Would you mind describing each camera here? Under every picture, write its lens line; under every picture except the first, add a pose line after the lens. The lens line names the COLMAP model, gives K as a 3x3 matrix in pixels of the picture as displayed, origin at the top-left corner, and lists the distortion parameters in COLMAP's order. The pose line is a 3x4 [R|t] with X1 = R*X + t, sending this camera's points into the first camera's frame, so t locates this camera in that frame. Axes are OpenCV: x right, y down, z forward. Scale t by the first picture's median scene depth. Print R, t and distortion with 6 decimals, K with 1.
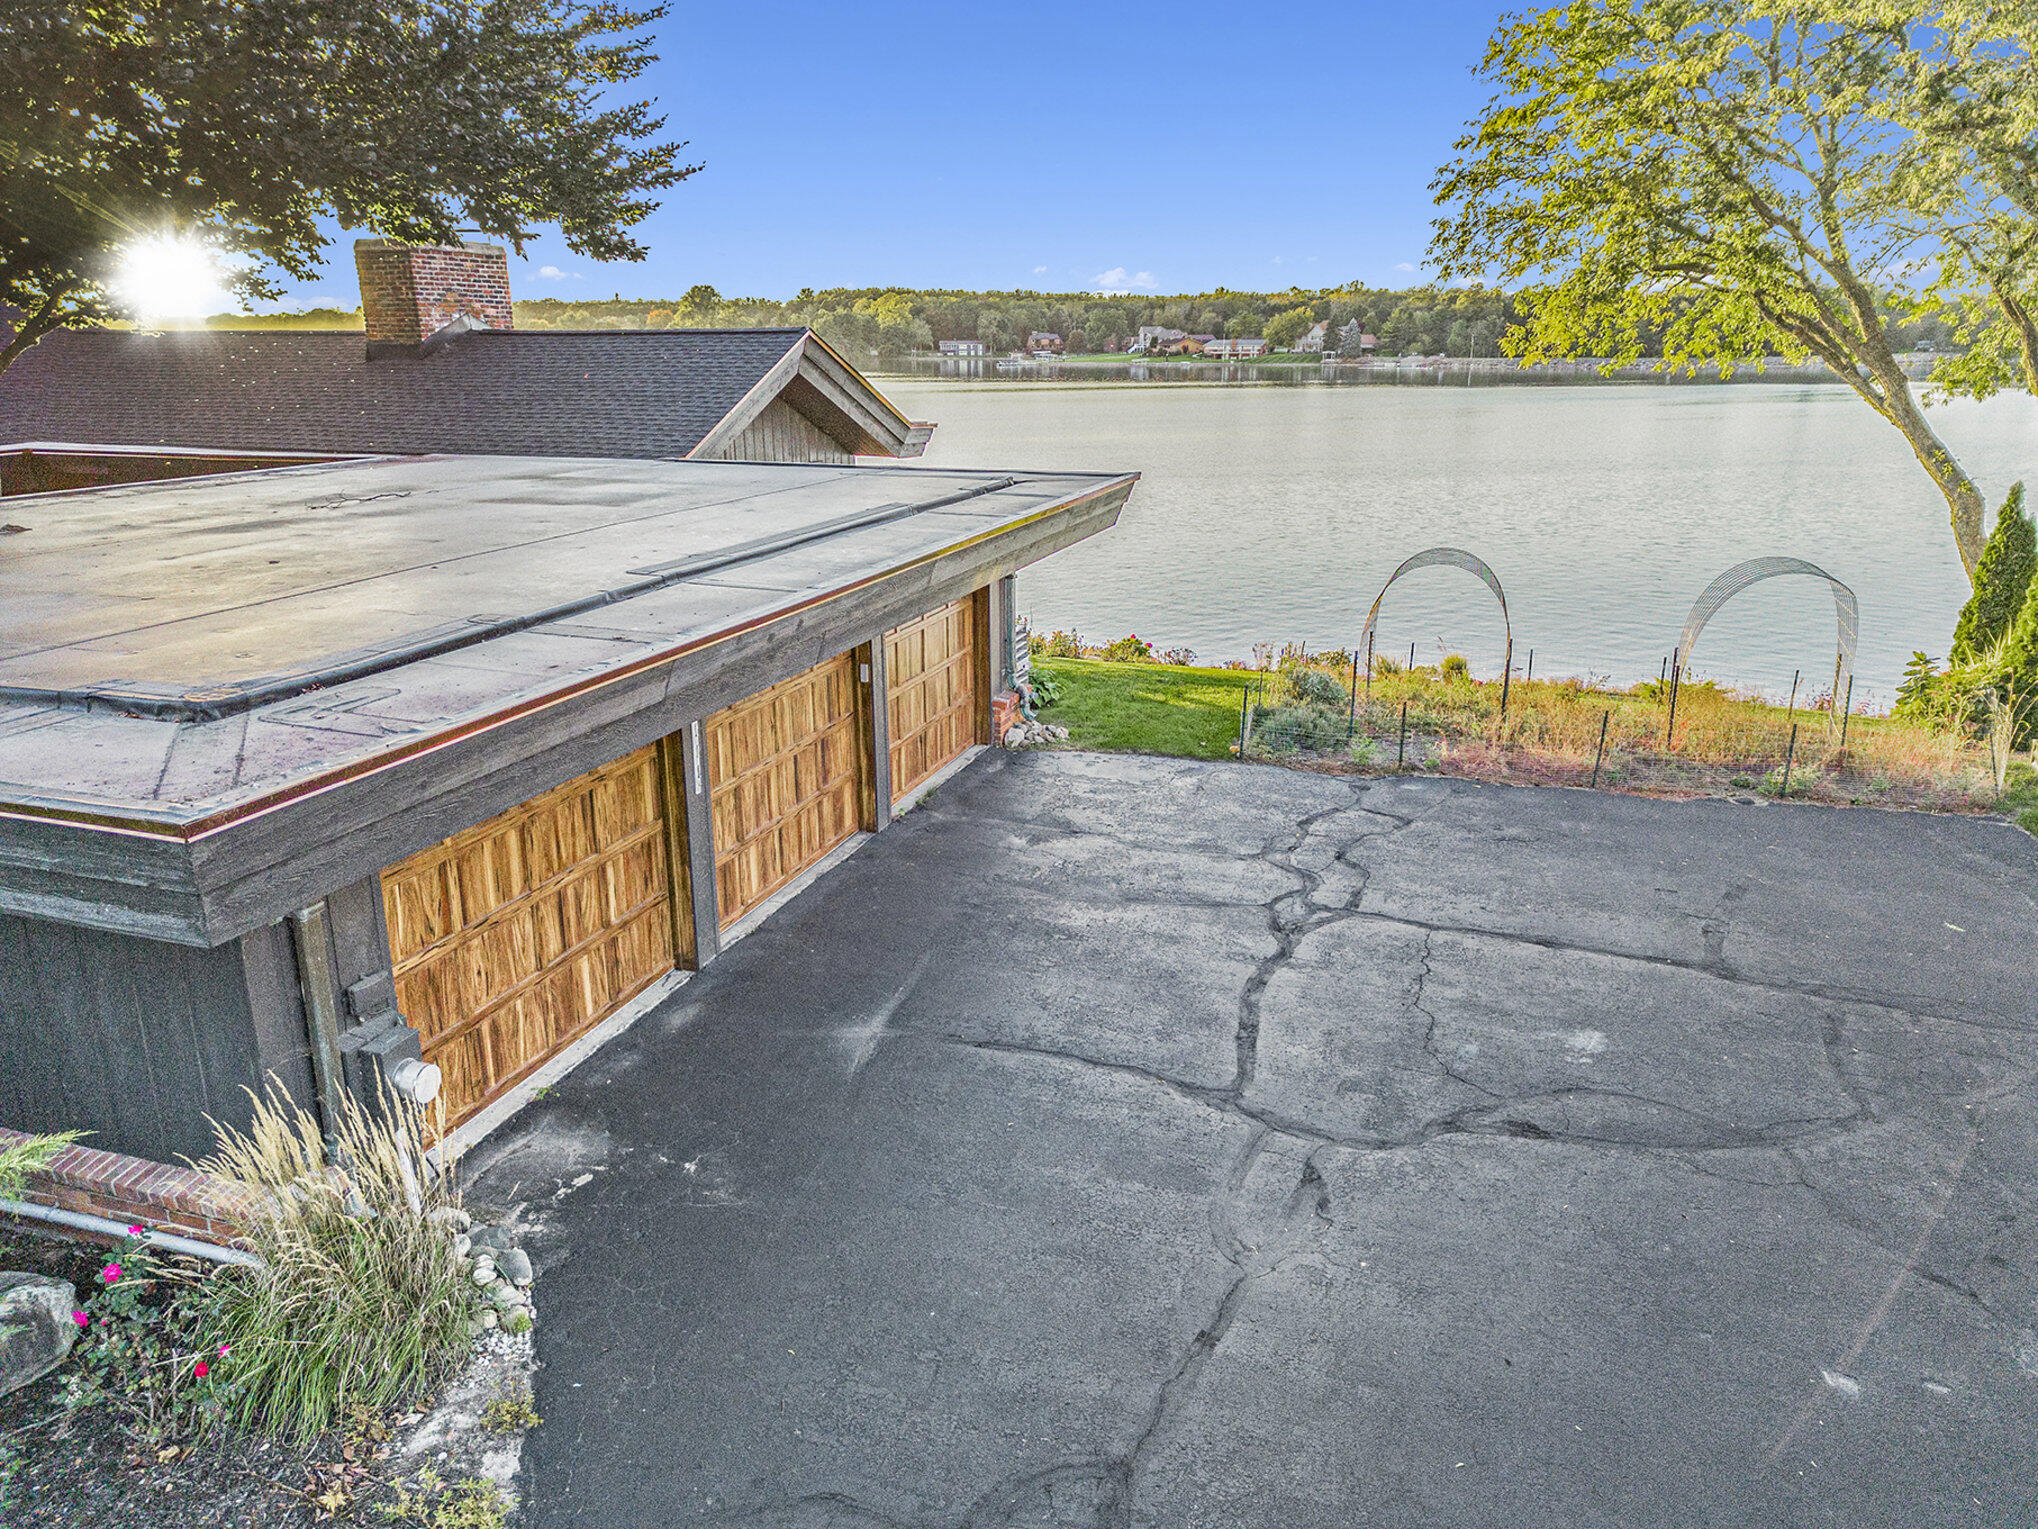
lens RADIAL K [[1415.1, 0, 1017.6], [0, 1415.1, 763.0], [0, 0, 1]] dist [0.061546, -0.050379]
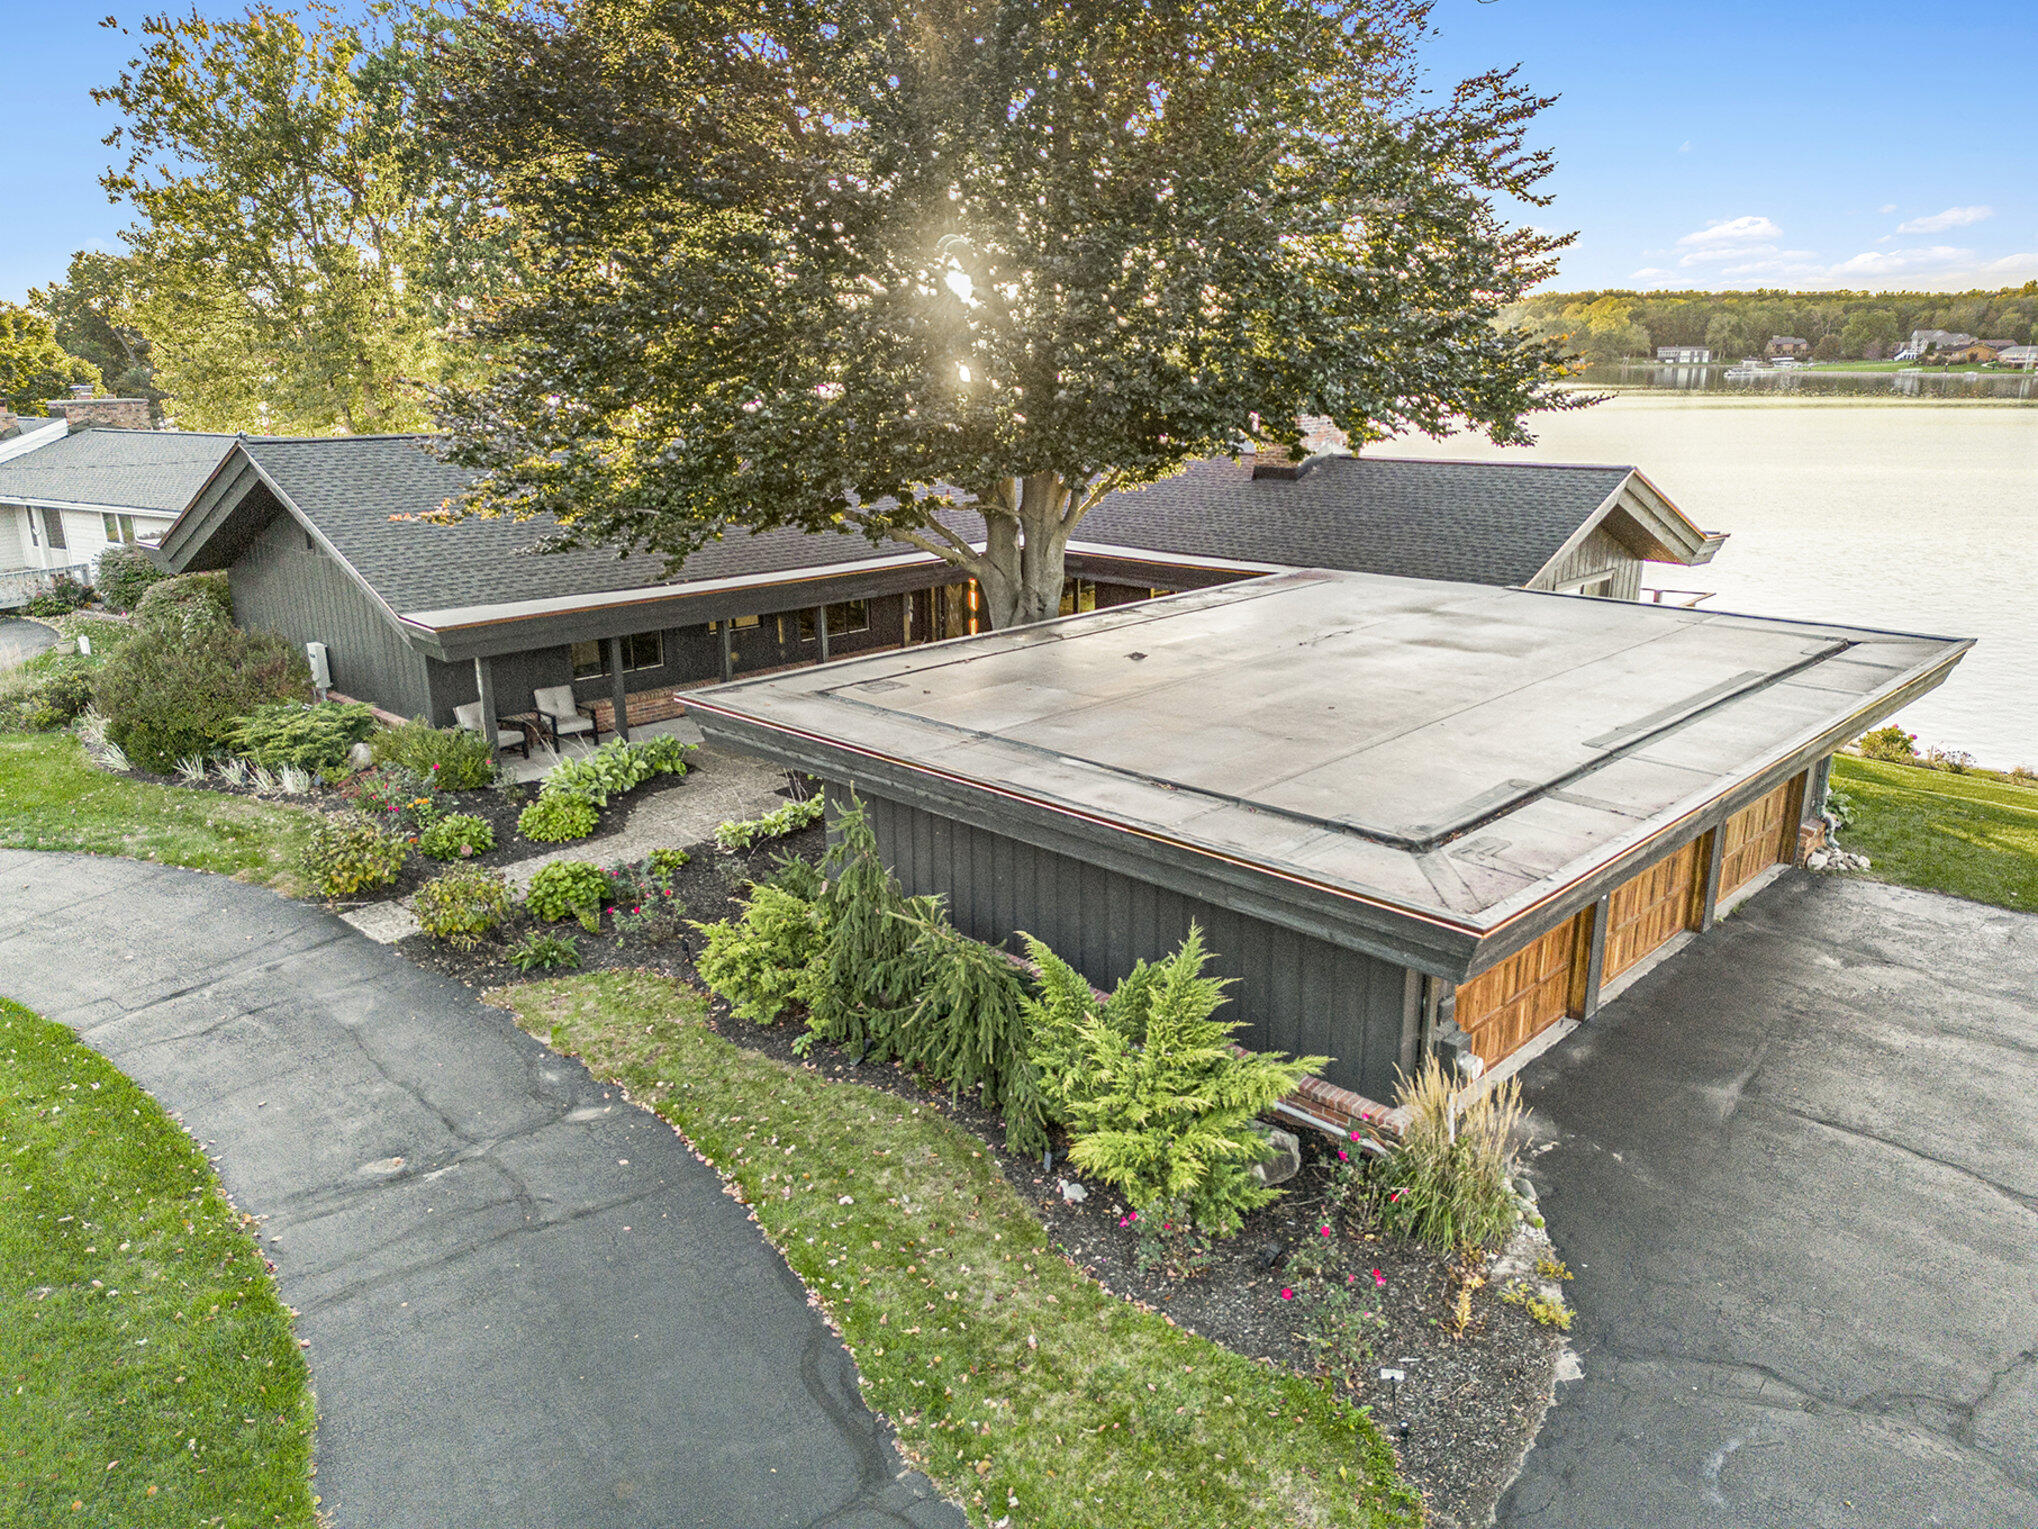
lens RADIAL K [[1415.1, 0, 1019.3], [0, 1415.1, 762.4], [0, 0, 1]] dist [0.061546, -0.050379]
pose [[0.900122, 0.122074, -0.418184, -0.127698], [-0.121823, 0.992173, 0.027410, -0.060447], [0.418257, 0.026272, 0.907949, -0.402662]]
